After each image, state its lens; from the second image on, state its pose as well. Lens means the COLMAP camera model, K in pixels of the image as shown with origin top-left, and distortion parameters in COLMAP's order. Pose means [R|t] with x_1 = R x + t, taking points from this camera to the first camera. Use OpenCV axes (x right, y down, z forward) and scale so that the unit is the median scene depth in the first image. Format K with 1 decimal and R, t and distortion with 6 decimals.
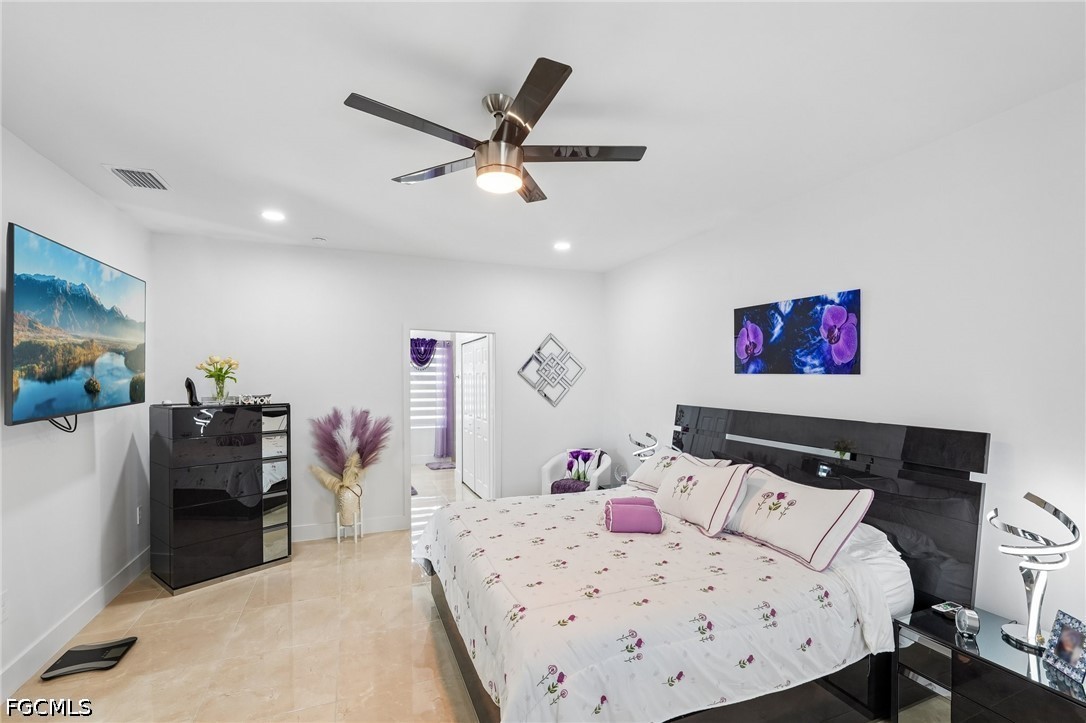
lens RADIAL K [[482.0, 0, 563.2], [0, 482.0, 379.4], [0, 0, 1]] dist [-0.001278, -0.000116]
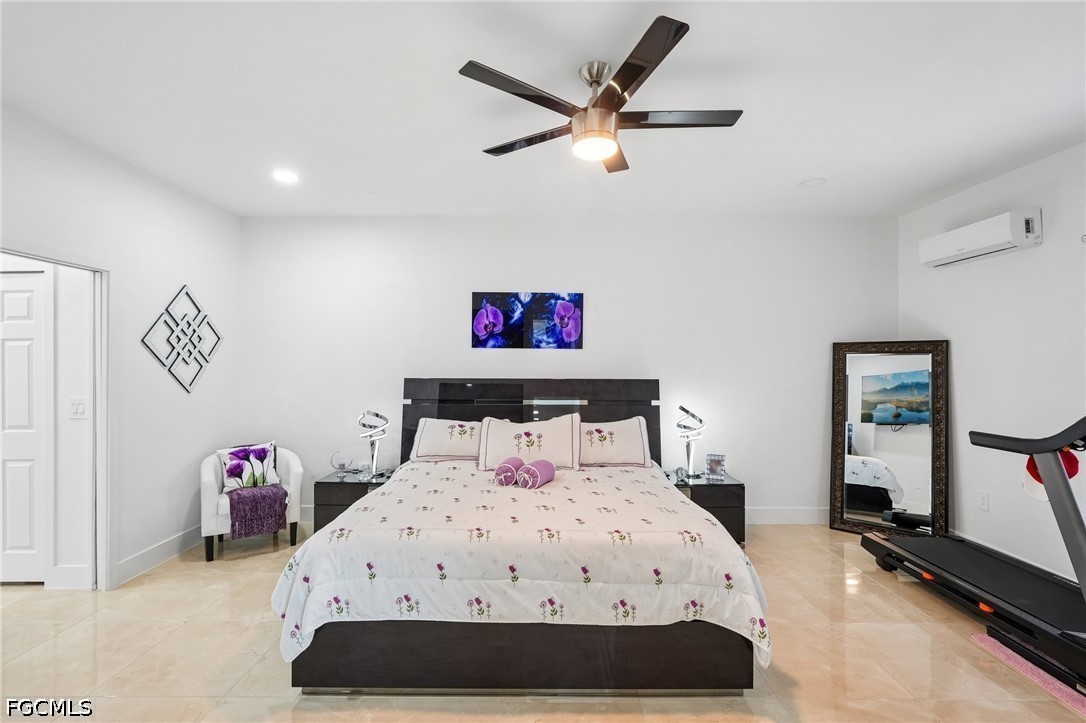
lens RADIAL K [[464.9, 0, 543.0], [0, 464.9, 361.5], [0, 0, 1]] dist [-0.011146, 0.000257]
pose [[0.401148, -0.005344, 0.915998, -0.688246], [0.005318, 0.999980, 0.003505, 0.020654], [-0.915998, 0.003466, 0.401169, 0.456383]]
